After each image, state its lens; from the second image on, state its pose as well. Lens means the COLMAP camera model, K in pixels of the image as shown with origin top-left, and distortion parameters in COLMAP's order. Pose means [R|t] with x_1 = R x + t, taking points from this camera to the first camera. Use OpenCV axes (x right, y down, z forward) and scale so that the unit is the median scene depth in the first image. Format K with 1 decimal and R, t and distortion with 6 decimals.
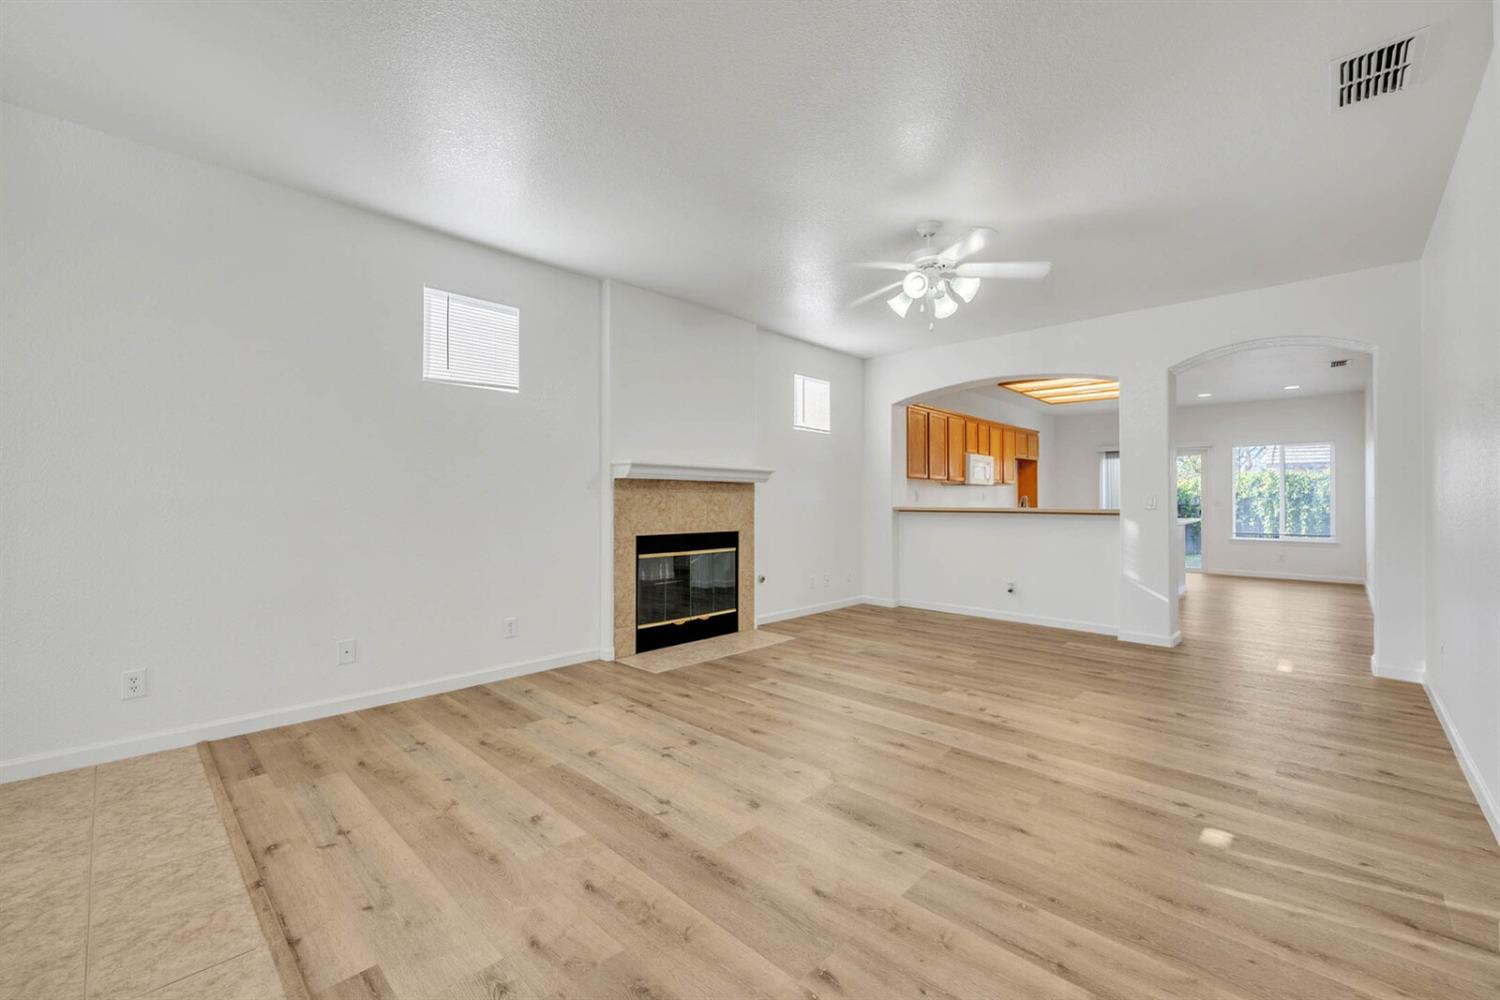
lens RADIAL K [[613.1, 0, 746.3], [0, 613.1, 491.4], [0, 0, 1]] dist [-0.003659, -0.000321]
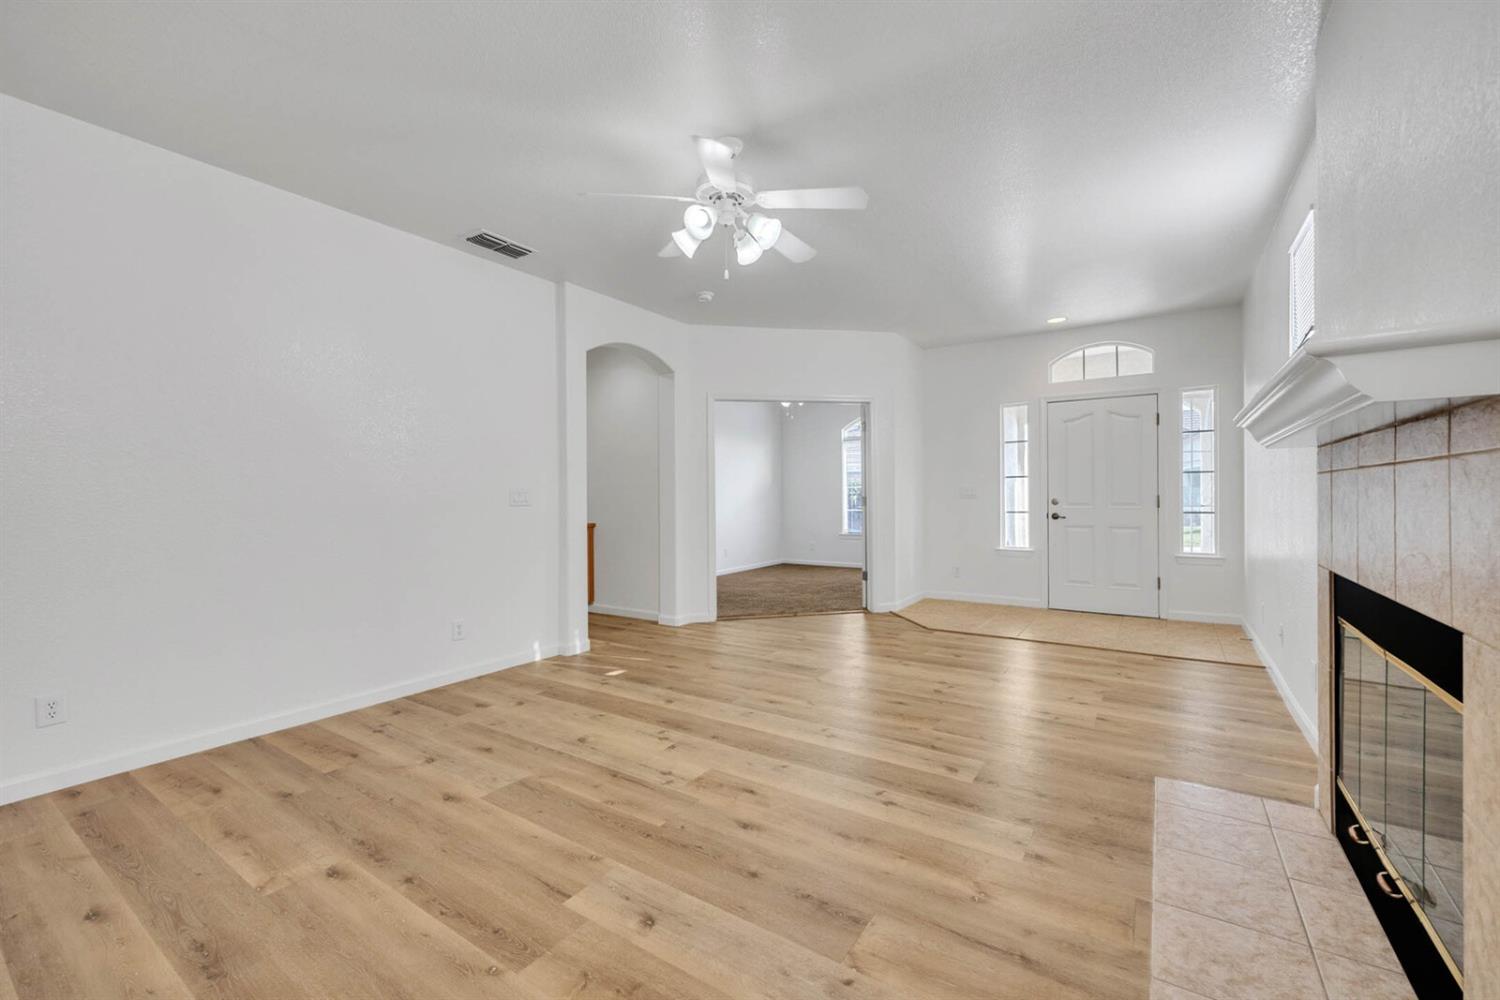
lens RADIAL K [[613.1, 0, 744.3], [0, 613.1, 499.8], [0, 0, 1]] dist [-0.003659, -0.000321]
pose [[-0.986373, 0.005957, -0.164417, 0.352315], [0.007402, 0.999939, -0.008176, 0.024016], [0.164358, -0.009282, -0.986357, 1.527795]]
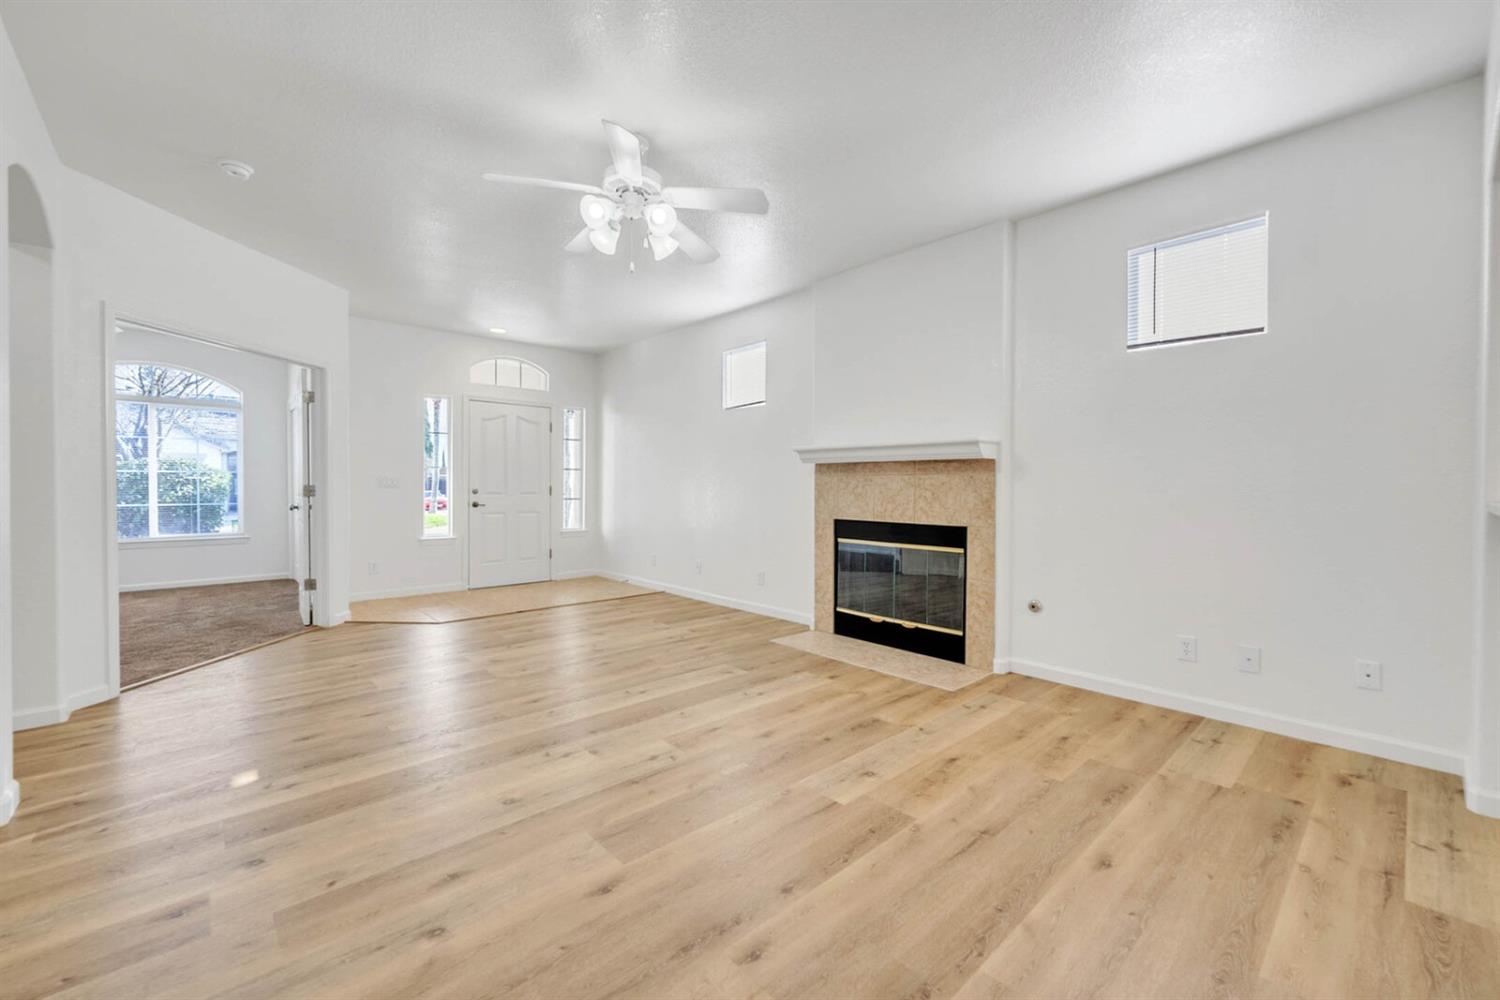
lens RADIAL K [[613.1, 0, 758.5], [0, 613.1, 491.3], [0, 0, 1]] dist [-0.003659, -0.000321]
pose [[-0.059798, 0.006014, -0.998192, 0.948670], [0.010246, 0.999933, 0.005411, 0.021438], [0.998158, -0.009904, -0.059856, 1.044625]]
